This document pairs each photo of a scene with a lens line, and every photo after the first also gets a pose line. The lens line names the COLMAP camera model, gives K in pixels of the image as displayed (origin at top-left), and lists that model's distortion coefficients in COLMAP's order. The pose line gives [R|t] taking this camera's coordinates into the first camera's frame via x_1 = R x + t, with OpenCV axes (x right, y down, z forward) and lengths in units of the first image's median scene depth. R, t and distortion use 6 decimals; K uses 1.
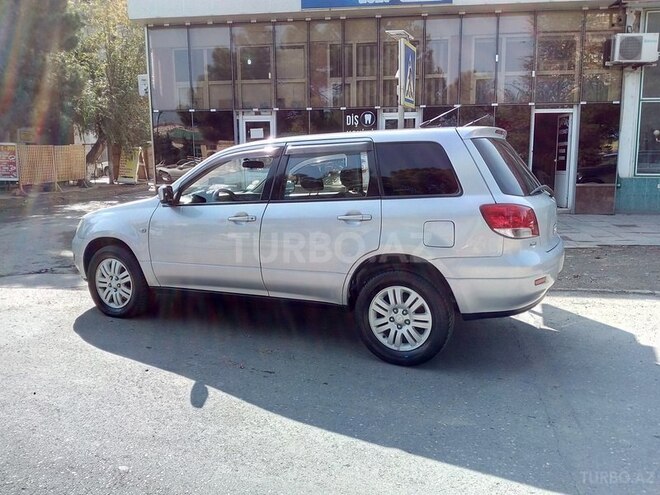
lens RADIAL K [[553.8, 0, 339.6], [0, 553.8, 245.4], [0, 0, 1]] dist [0.094925, -0.151777]
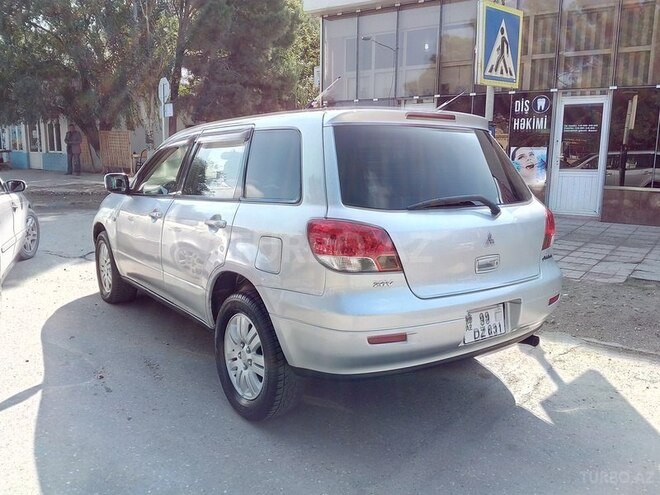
lens RADIAL K [[553.9, 0, 340.4], [0, 553.9, 248.0], [0, 0, 1]] dist [0.073863, -0.152875]
pose [[0.886752, 0.097512, -0.451843, 0.184160], [-0.088668, 0.995227, 0.040766, -0.020566], [0.453662, 0.003915, 0.891165, 0.119408]]
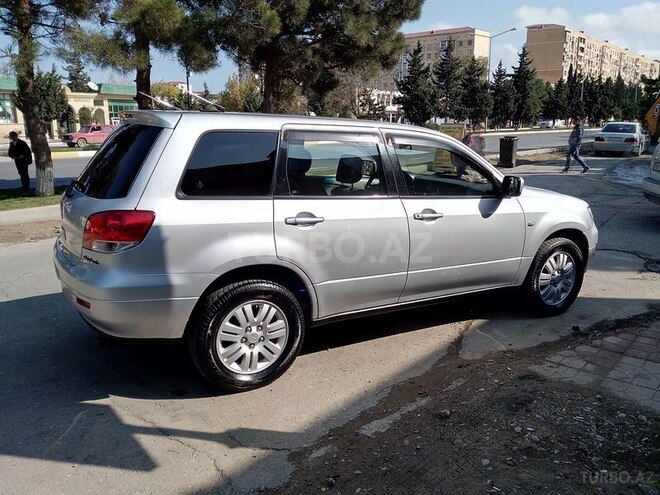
lens RADIAL K [[553.9, 0, 340.4], [0, 553.9, 248.0], [0, 0, 1]] dist [0.073863, -0.152875]
pose [[-0.544137, 0.187339, -0.817814, 0.297775], [-0.132073, 0.943473, 0.303999, -0.110940], [0.828536, 0.273428, -0.488636, 0.616875]]
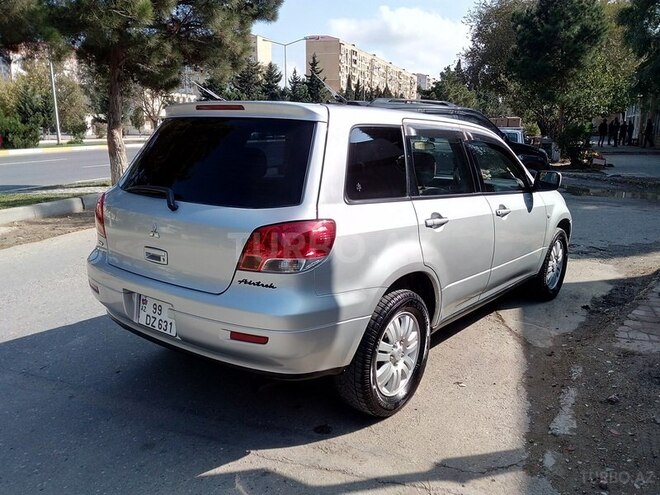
lens RADIAL K [[553.9, 0, 340.4], [0, 553.9, 248.0], [0, 0, 1]] dist [0.073863, -0.152875]
pose [[-0.192068, 0.207813, -0.959126, 0.339411], [-0.161490, 0.957307, 0.239758, -0.080028], [0.968004, 0.200939, -0.150308, 0.457850]]
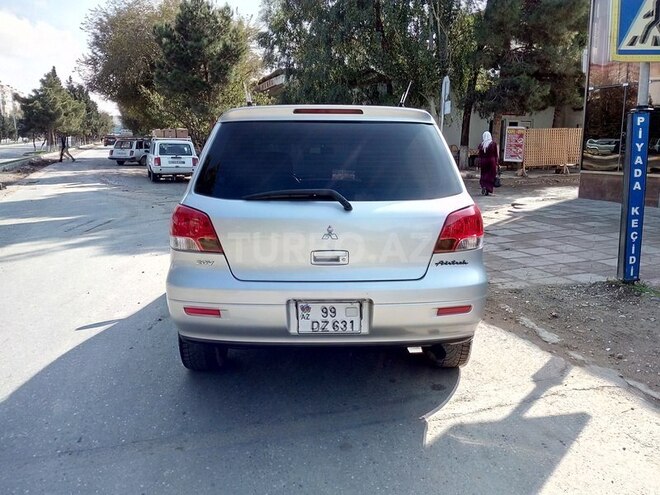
lens RADIAL K [[553.8, 0, 339.6], [0, 553.8, 245.4], [0, 0, 1]] dist [0.094925, -0.151777]
pose [[0.471281, 0.162204, -0.866940, 0.333816], [-0.132699, 0.984795, 0.112118, -0.041127], [0.871943, 0.062203, 0.485639, 0.243460]]
